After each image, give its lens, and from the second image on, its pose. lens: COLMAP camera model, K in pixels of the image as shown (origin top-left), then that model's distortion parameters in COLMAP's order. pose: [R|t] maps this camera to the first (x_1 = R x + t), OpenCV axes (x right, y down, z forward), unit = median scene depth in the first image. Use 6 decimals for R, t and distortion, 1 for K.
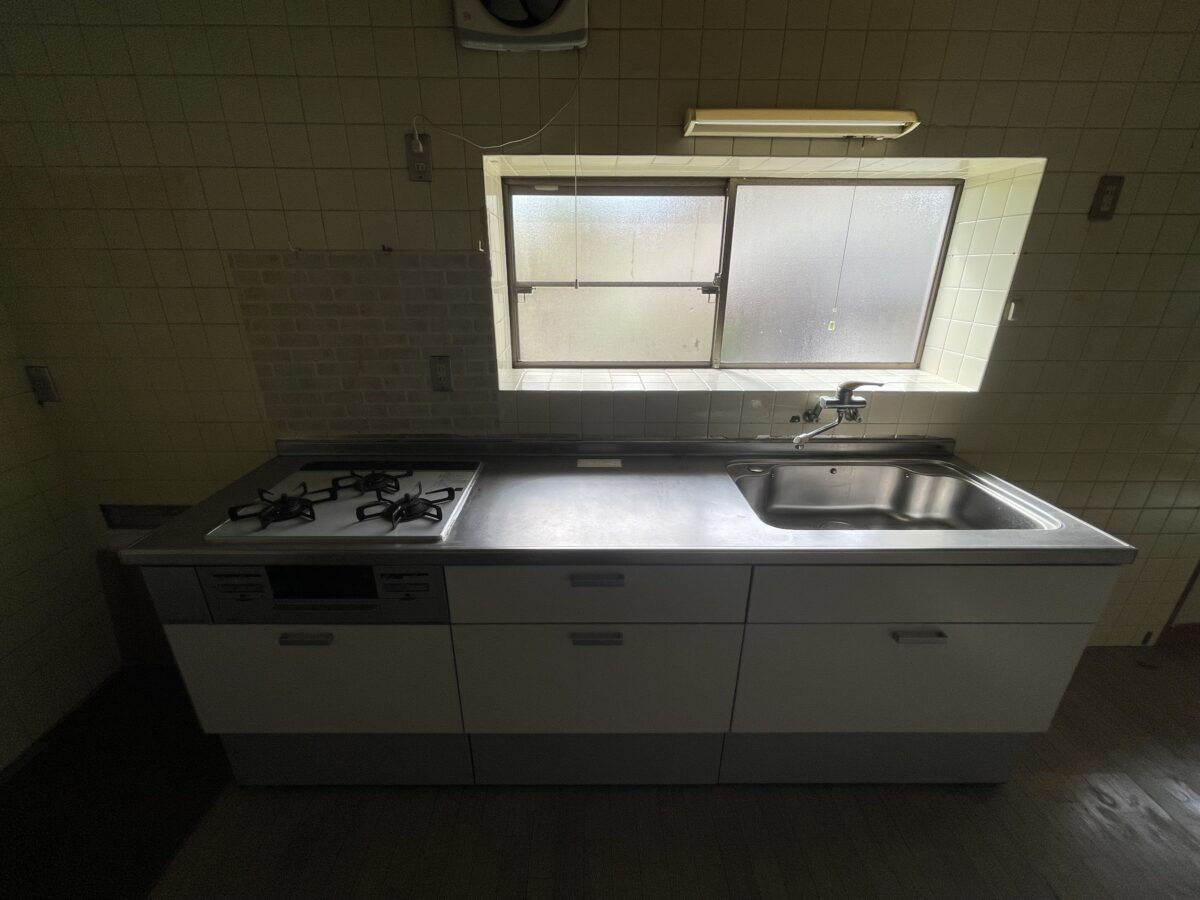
lens RADIAL K [[487.3, 0, 591.8], [0, 487.3, 454.7], [0, 0, 1]] dist [-0.001944, 0.000189]
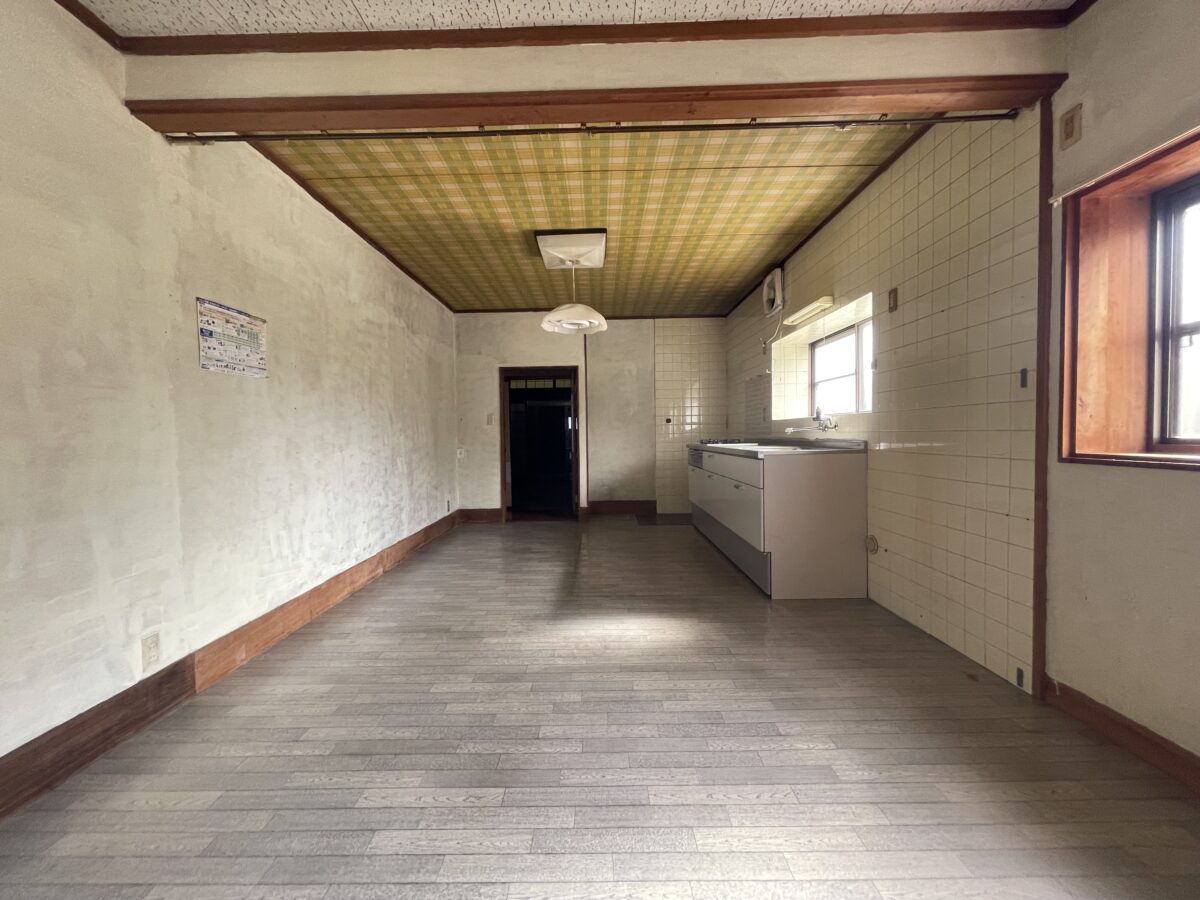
lens RADIAL K [[487.3, 0, 591.8], [0, 487.3, 454.7], [0, 0, 1]] dist [-0.001944, 0.000189]
pose [[-0.018338, 0.040332, -0.999018, 2.595234], [-0.342475, 0.938488, 0.044175, 0.278900], [0.939348, 0.342949, -0.003398, 0.137478]]
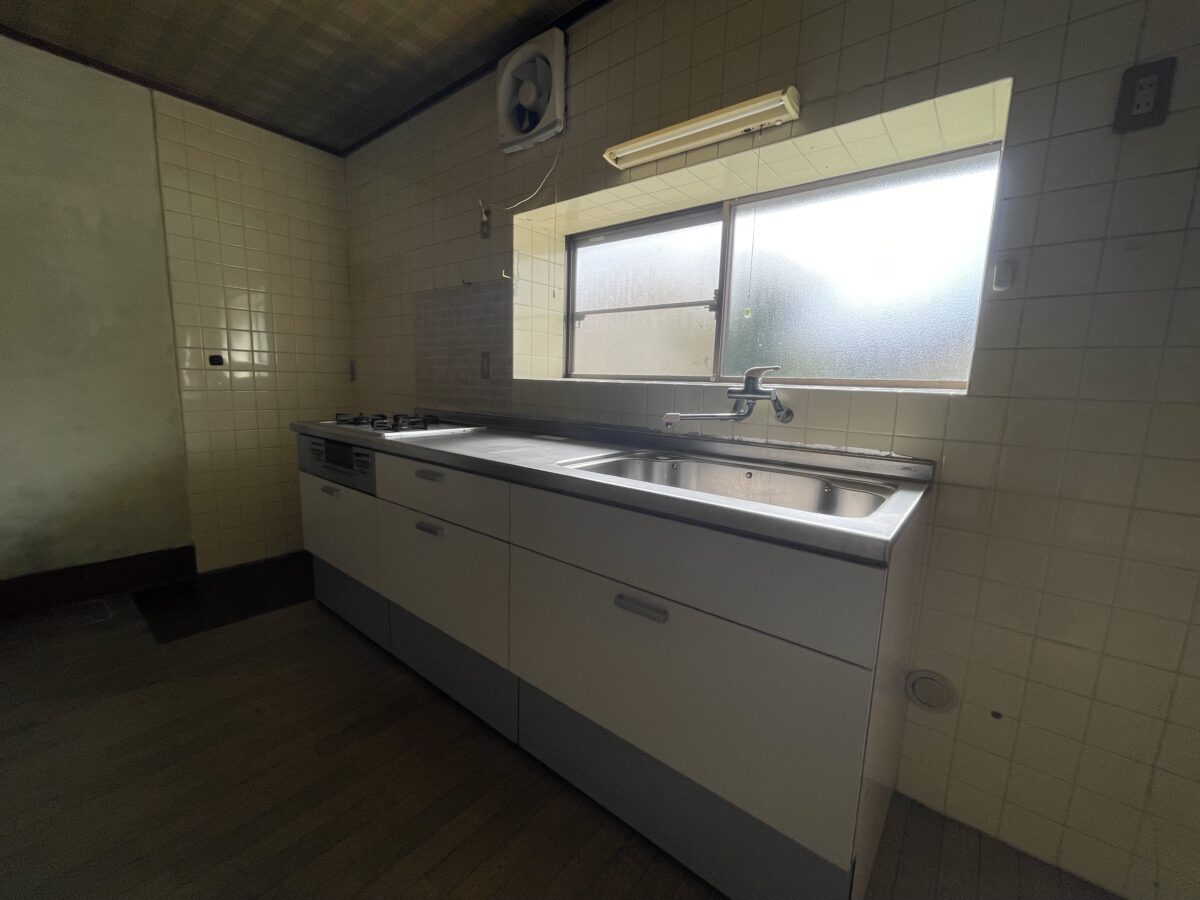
lens RADIAL K [[487.3, 0, 591.8], [0, 487.3, 454.7], [0, 0, 1]] dist [-0.001944, 0.000189]
pose [[0.767980, 0.117821, -0.629544, 0.853950], [-0.256841, 0.957091, -0.134198, 0.193836], [0.586719, 0.264754, 0.765288, 0.167290]]
